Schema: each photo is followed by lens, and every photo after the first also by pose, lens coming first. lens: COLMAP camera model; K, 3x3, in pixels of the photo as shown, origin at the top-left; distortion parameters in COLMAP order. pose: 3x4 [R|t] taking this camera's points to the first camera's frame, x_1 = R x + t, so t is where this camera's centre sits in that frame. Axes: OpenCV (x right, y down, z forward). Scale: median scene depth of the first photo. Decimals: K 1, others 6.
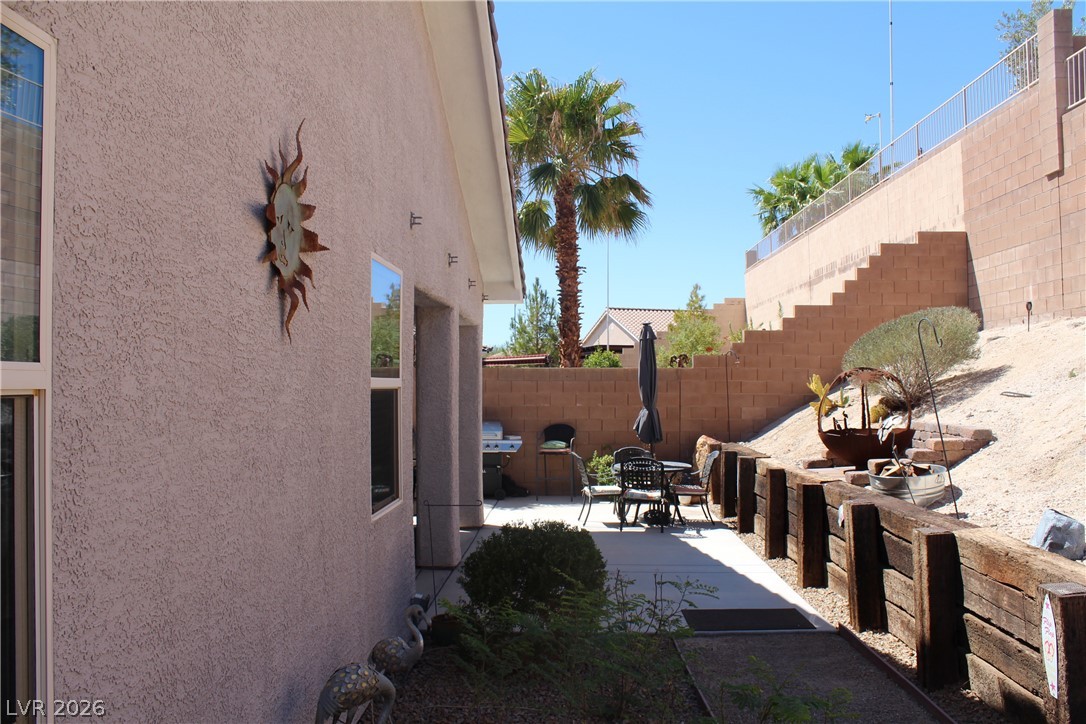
lens RADIAL K [[900.5, 0, 541.0], [0, 900.5, 364.0], [0, 0, 1]] dist [-0.179780, 0.139089]
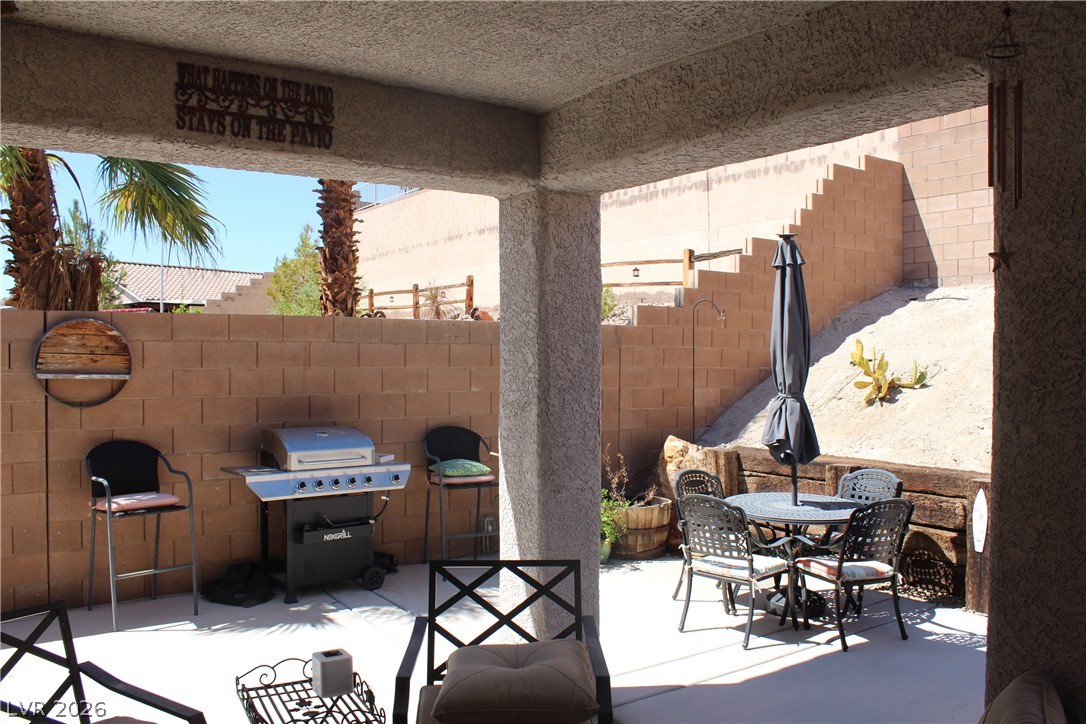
lens RADIAL K [[900.5, 0, 544.7], [0, 900.5, 362.6], [0, 0, 1]] dist [-0.179780, 0.139089]
pose [[0.802356, -0.001631, 0.596843, -0.248224], [-0.016613, 0.999548, 0.025064, 0.015298], [-0.596614, -0.030026, 0.801966, 0.546328]]
